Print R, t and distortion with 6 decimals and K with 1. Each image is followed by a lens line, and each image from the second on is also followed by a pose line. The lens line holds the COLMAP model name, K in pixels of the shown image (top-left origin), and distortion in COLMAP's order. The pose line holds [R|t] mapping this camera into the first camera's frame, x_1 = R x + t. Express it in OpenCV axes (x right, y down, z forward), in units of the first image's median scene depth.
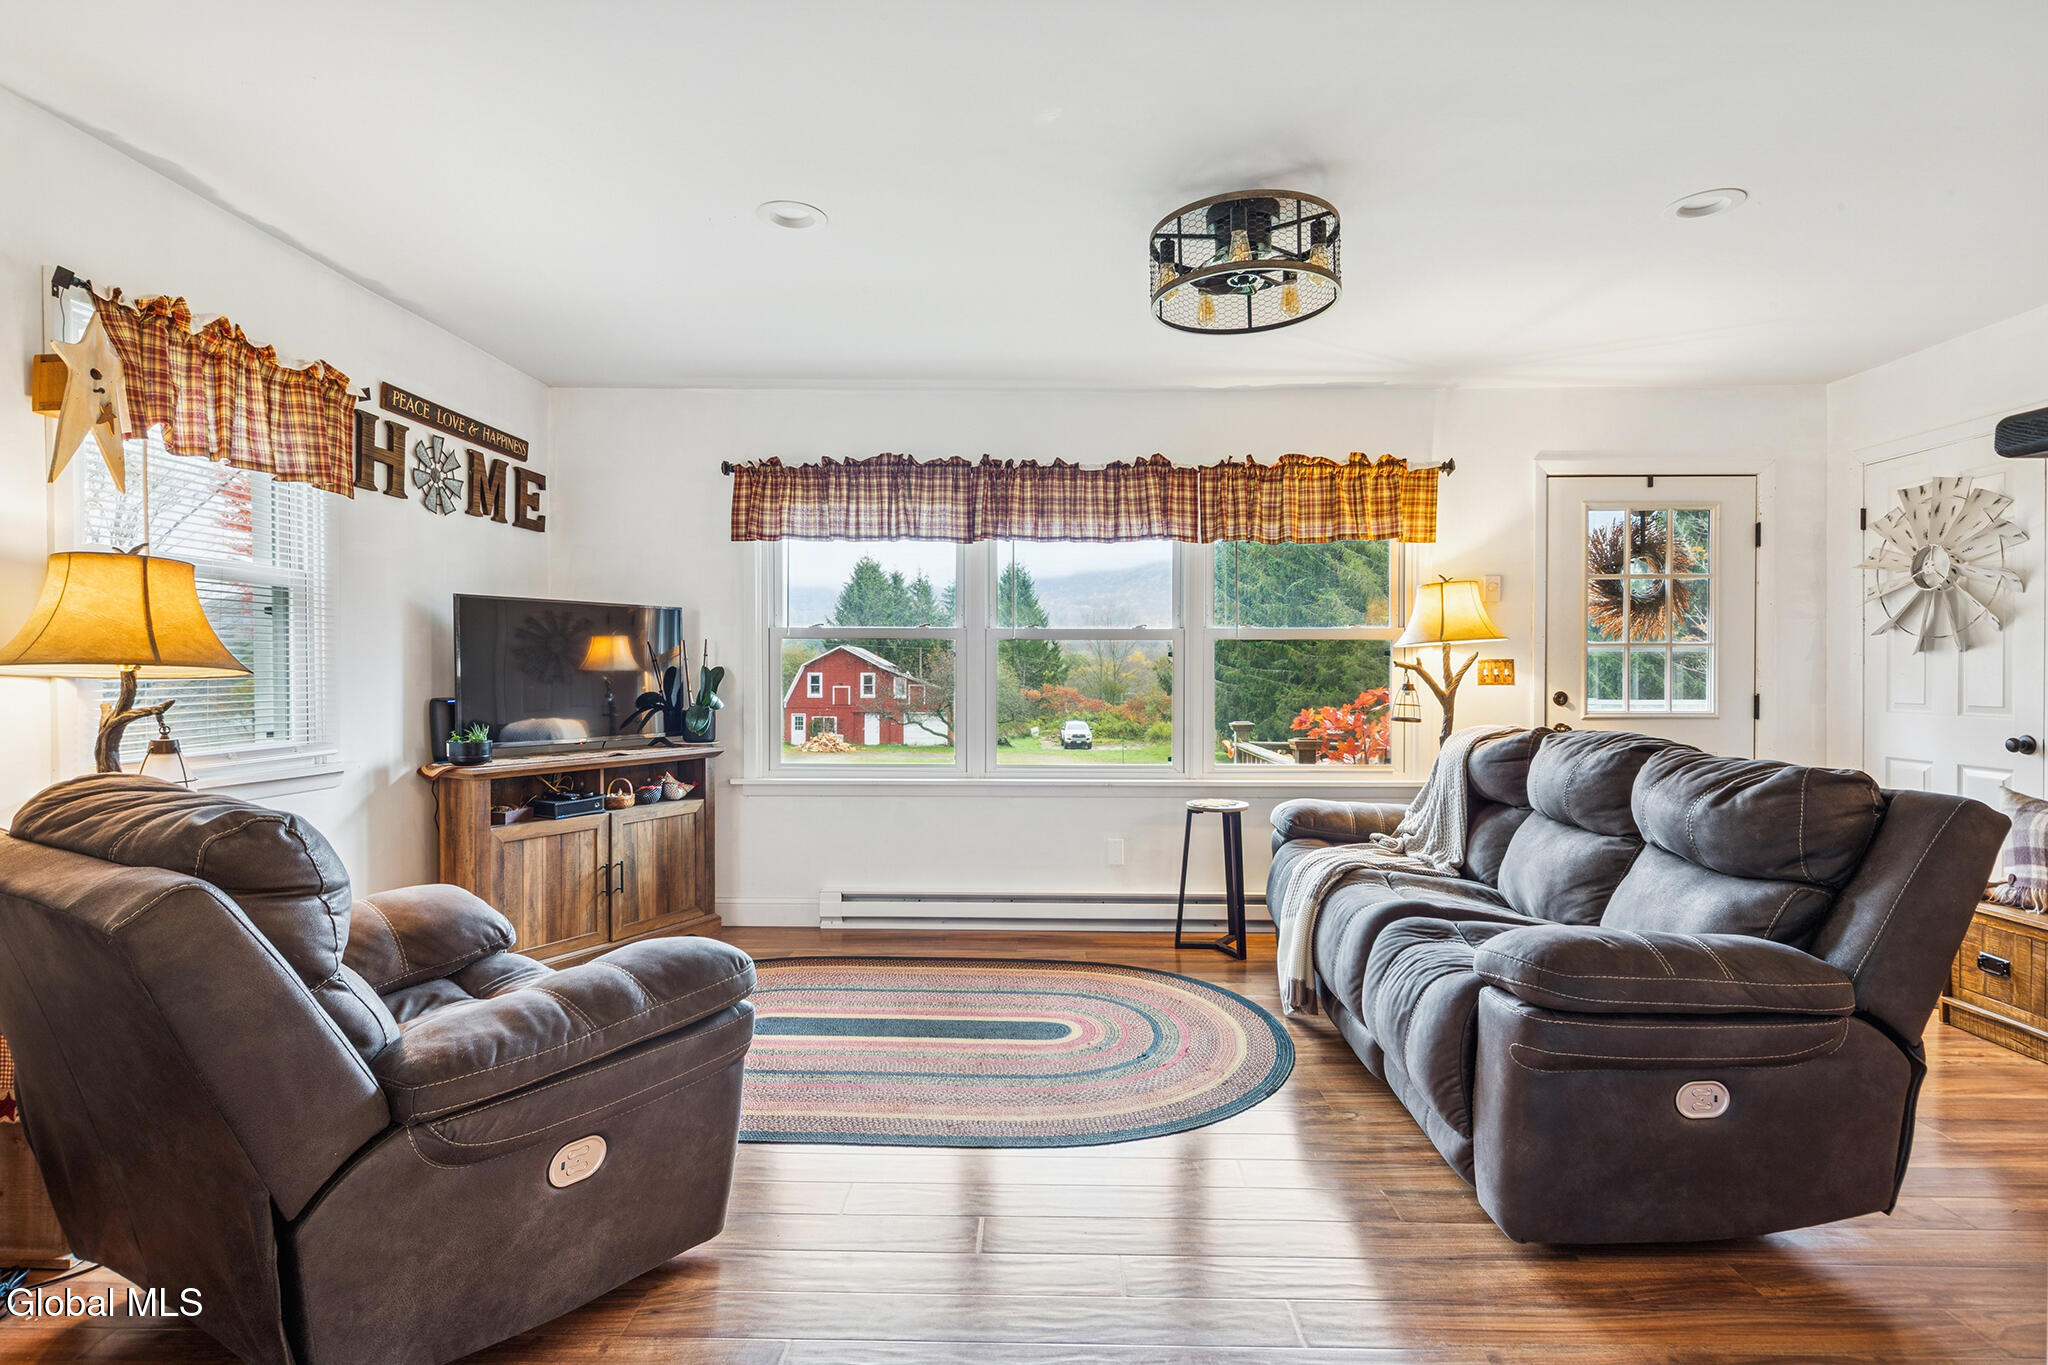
lens RADIAL K [[987.1, 0, 1033.9], [0, 987.1, 675.3], [0, 0, 1]] dist [0.000521, -0.000017]
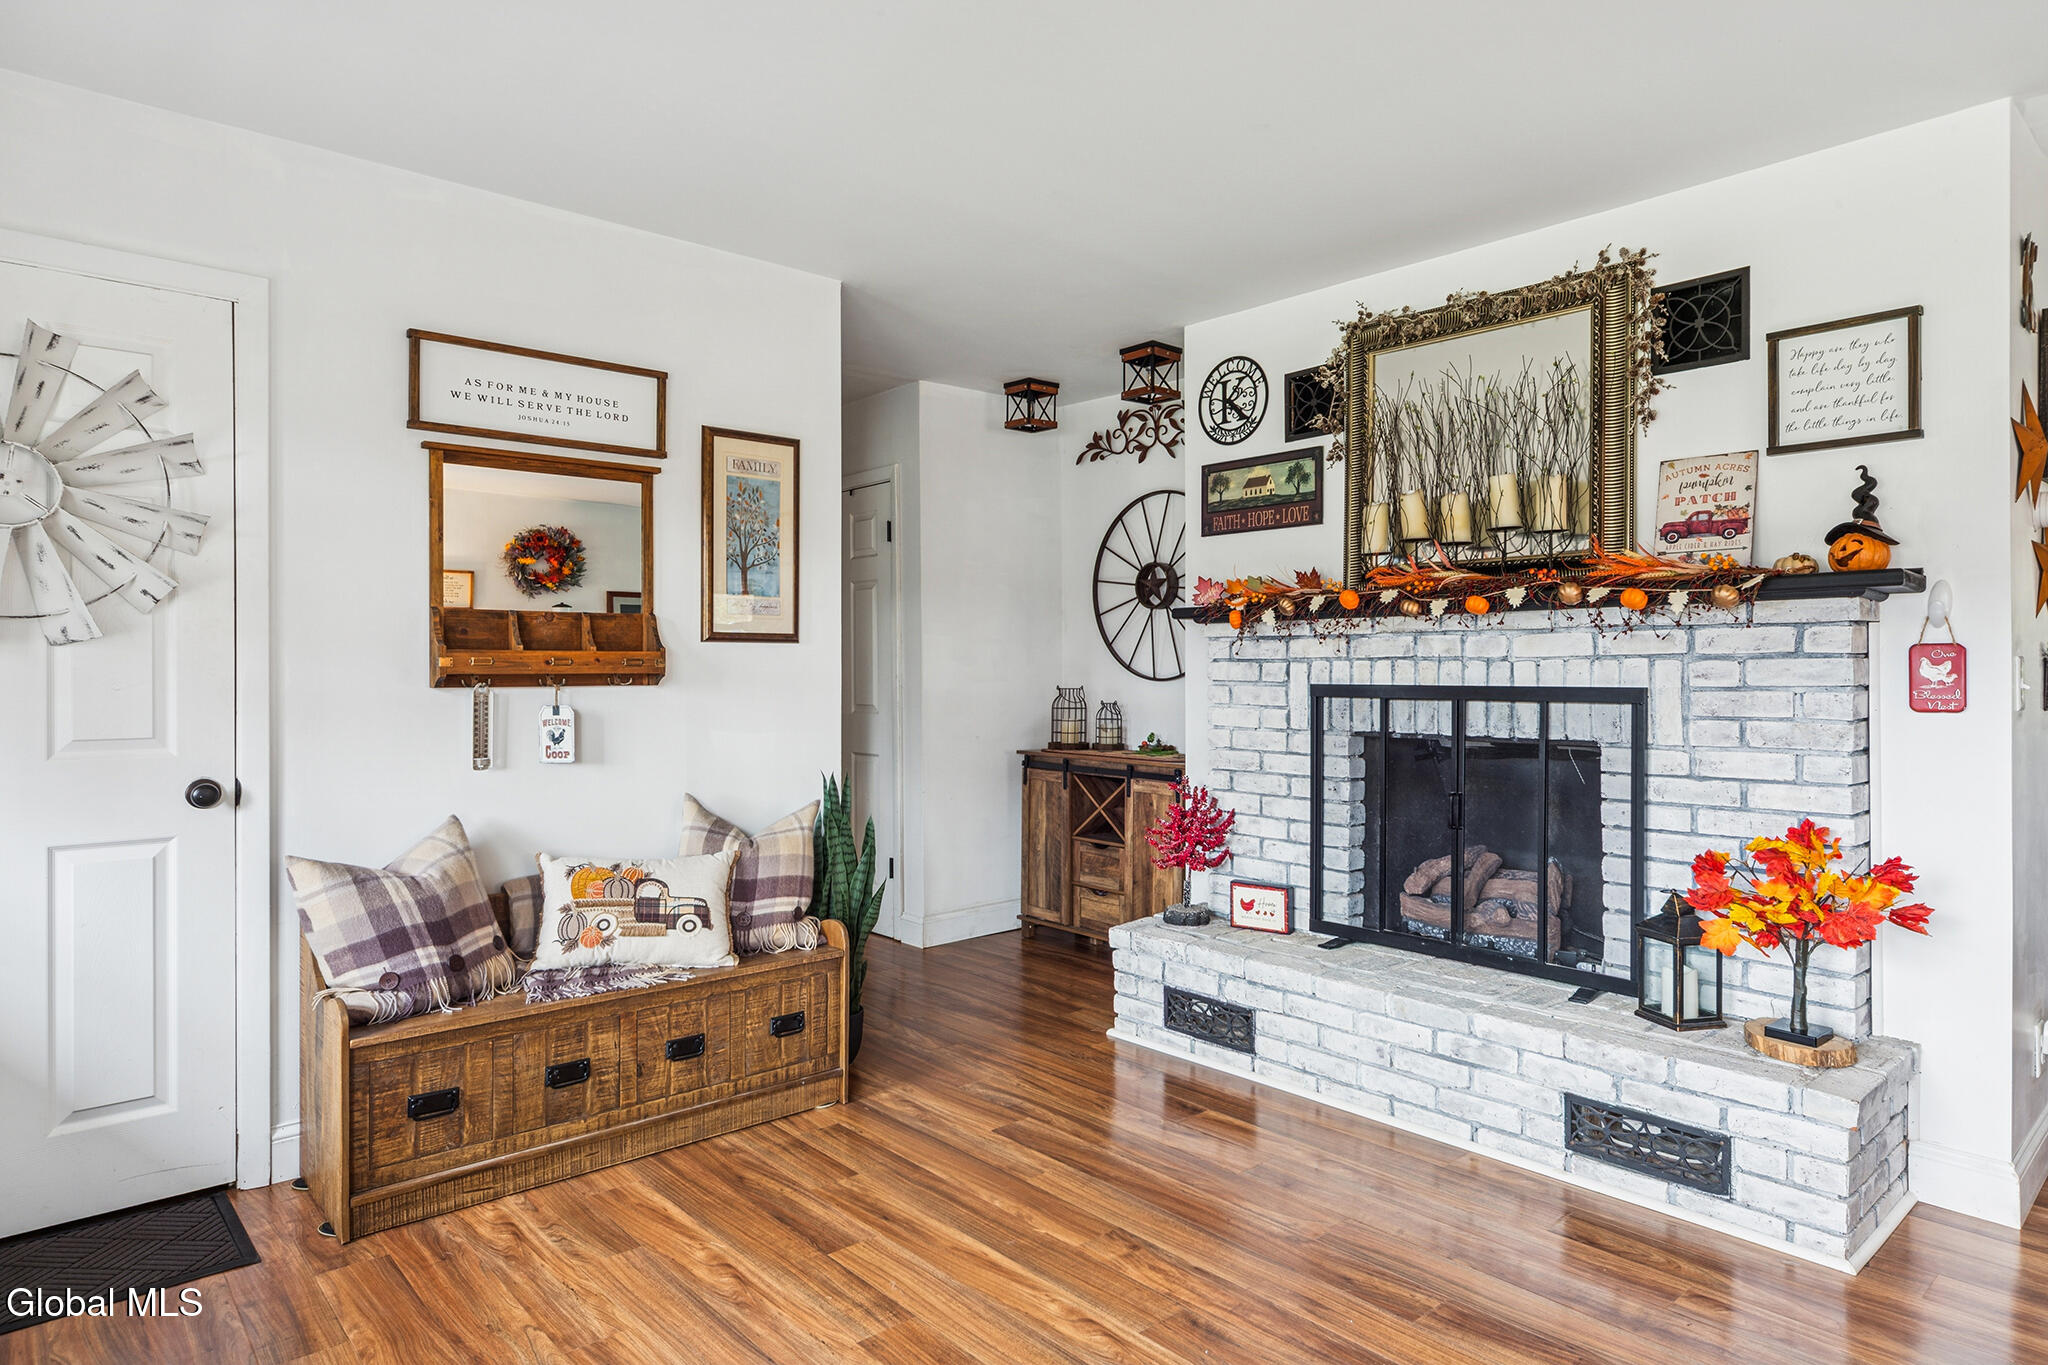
lens RADIAL K [[1199.3, 0, 1024.5], [0, 1199.3, 677.7], [0, 0, 1]] dist [0.001468, 0.000425]
pose [[-0.677830, -0.011470, 0.735129, 0.079529], [0.002417, 0.999838, 0.017829, -0.018571], [-0.735214, 0.013862, -0.677693, 1.263900]]
